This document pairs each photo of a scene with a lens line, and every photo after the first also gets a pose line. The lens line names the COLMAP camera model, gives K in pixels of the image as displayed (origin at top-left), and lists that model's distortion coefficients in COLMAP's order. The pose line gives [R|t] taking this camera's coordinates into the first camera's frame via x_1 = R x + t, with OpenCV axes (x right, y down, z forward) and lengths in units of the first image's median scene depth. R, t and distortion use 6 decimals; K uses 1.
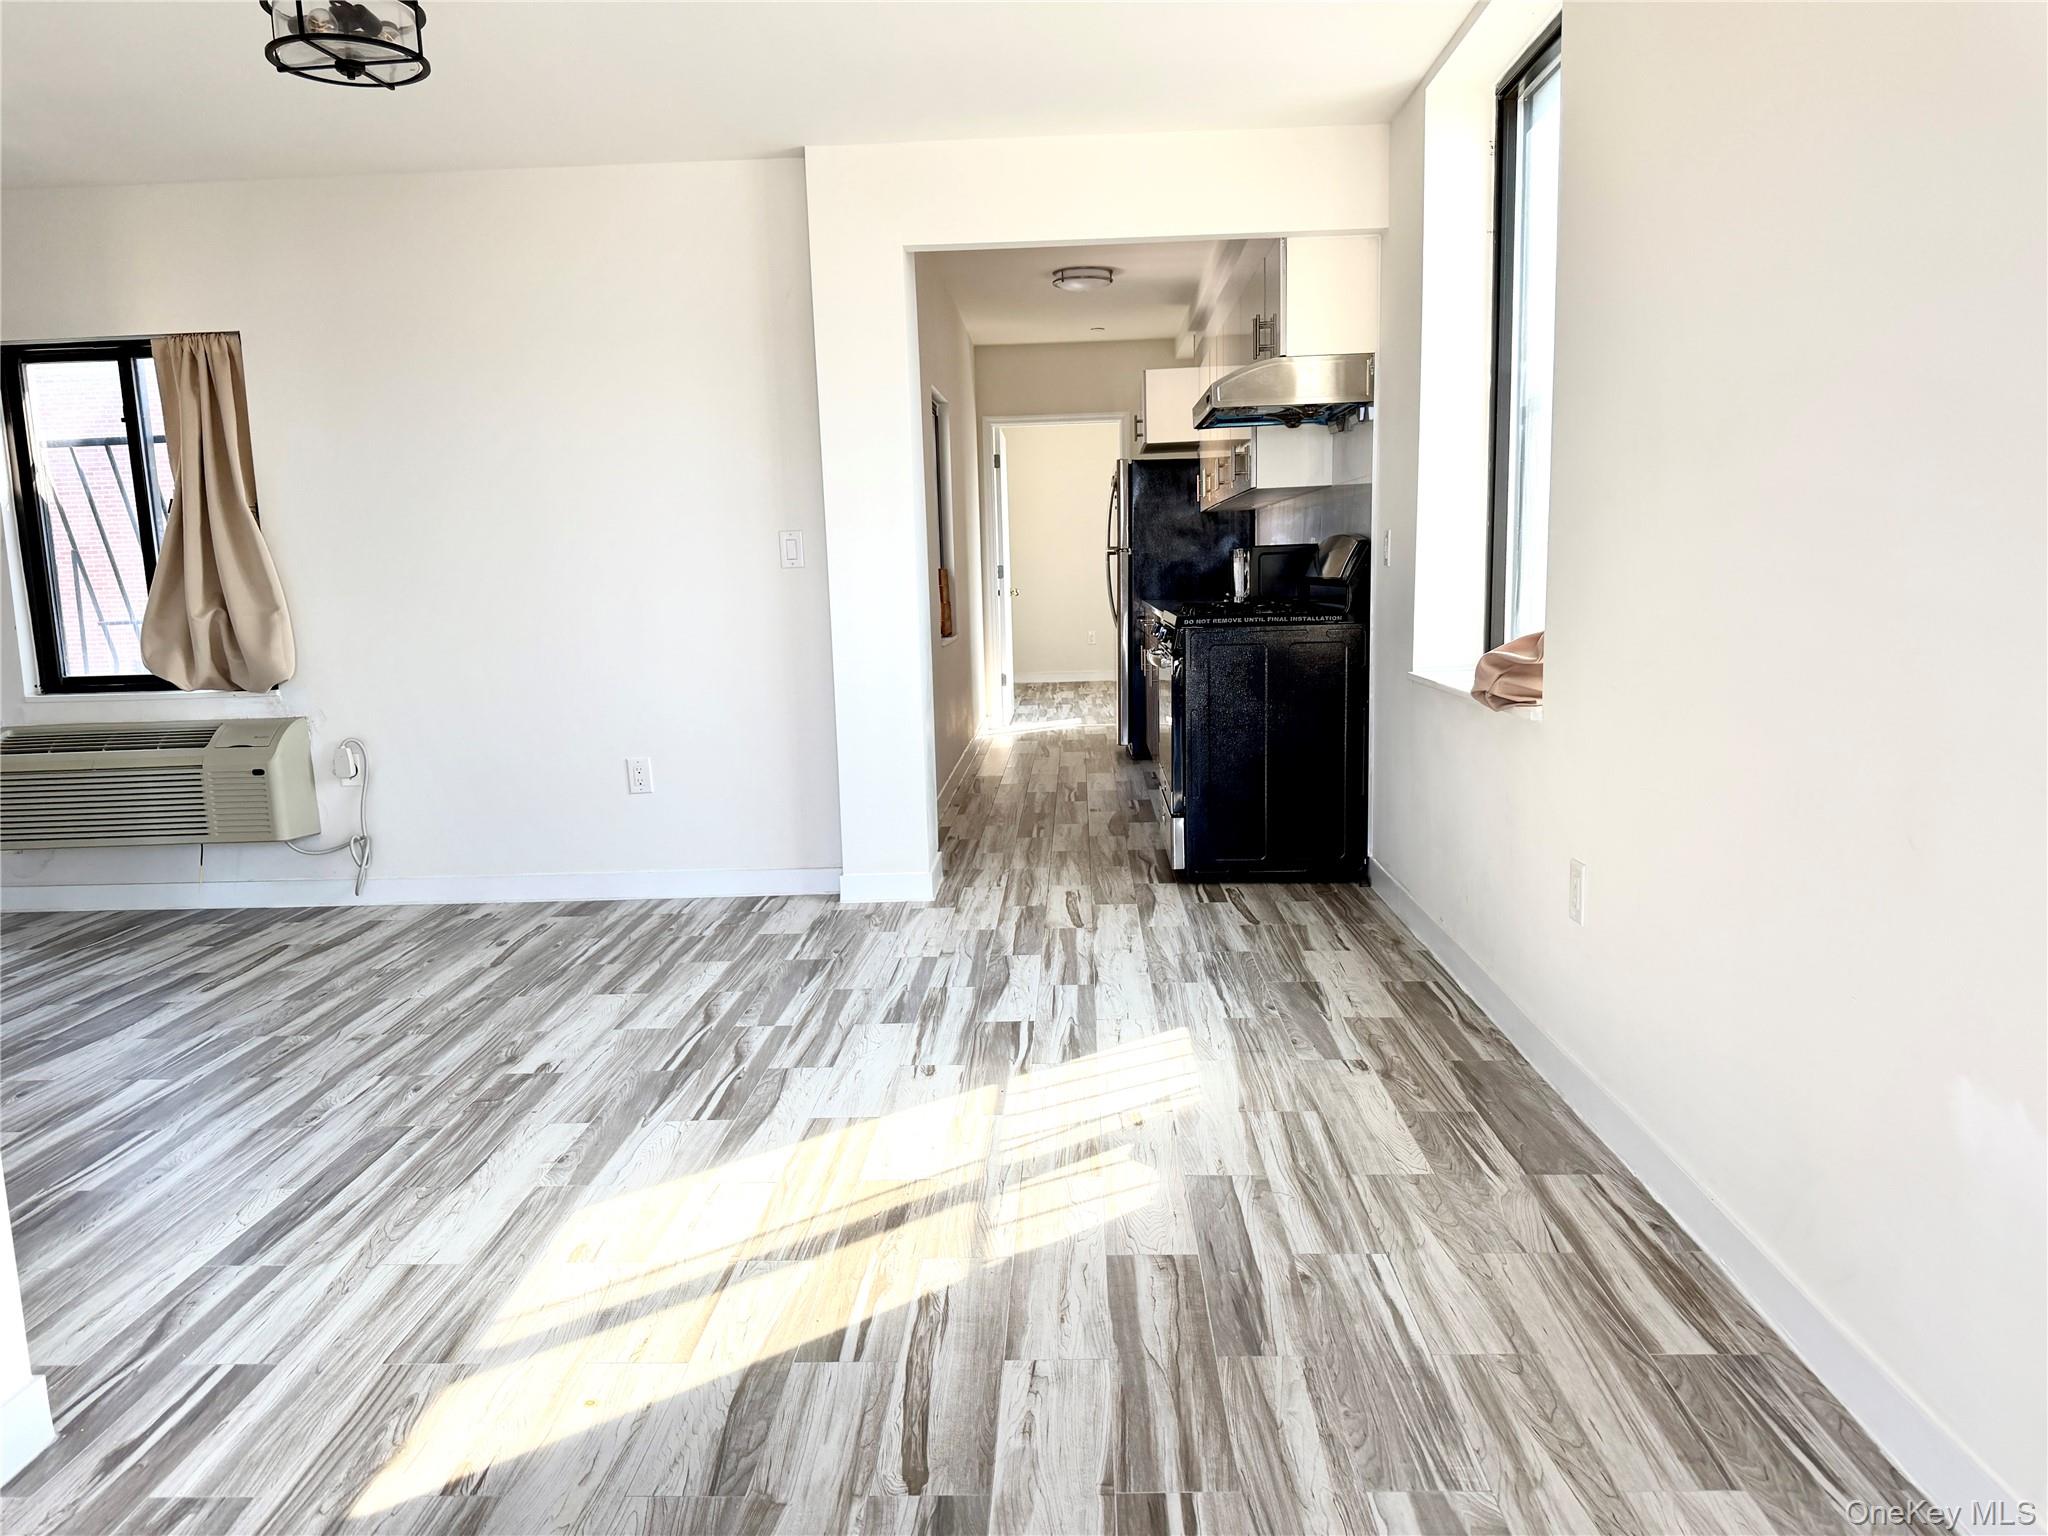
lens RADIAL K [[1441.8, 0, 1058.7], [0, 1441.8, 783.8], [0, 0, 1]] dist [0.049103, -0.064745]
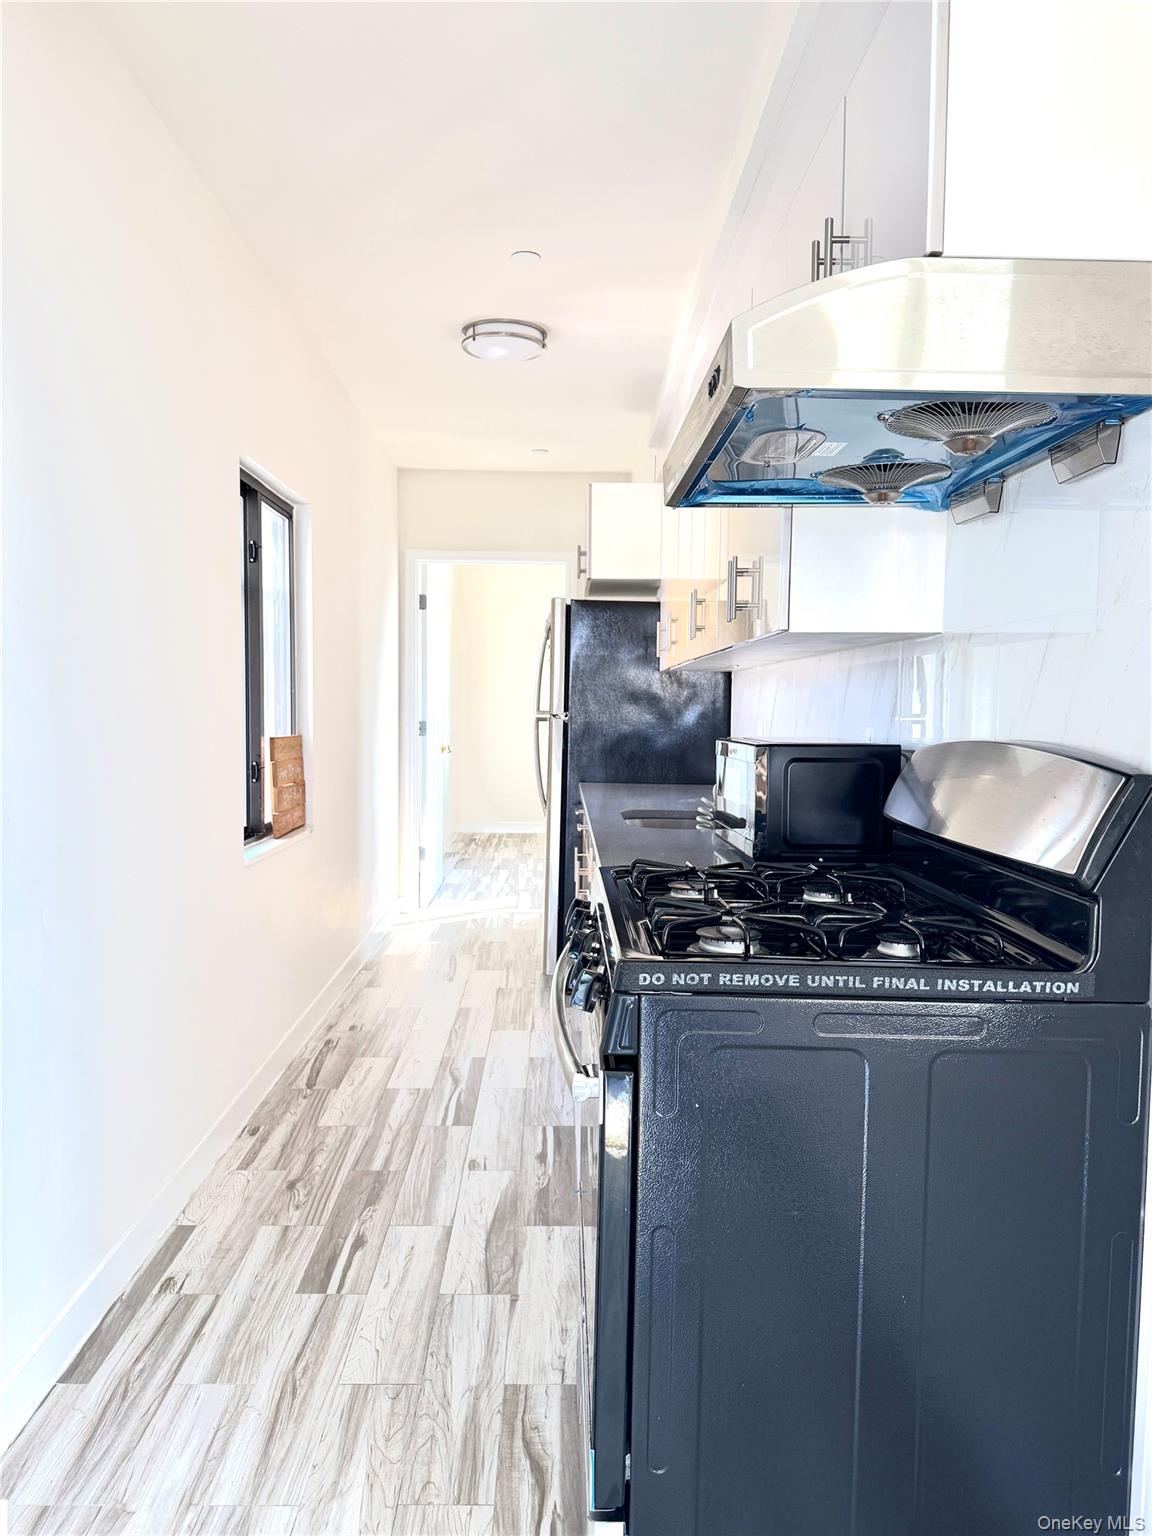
lens RADIAL K [[1081.3, 0, 582.2], [0, 1081.3, 763.4], [0, 0, 1]] dist [0.049103, -0.064745]
pose [[0.998687, 0.033759, 0.038529, 0.037166], [-0.030016, 0.995130, -0.093885, -0.084719], [-0.041511, 0.092605, 0.994837, 0.439801]]
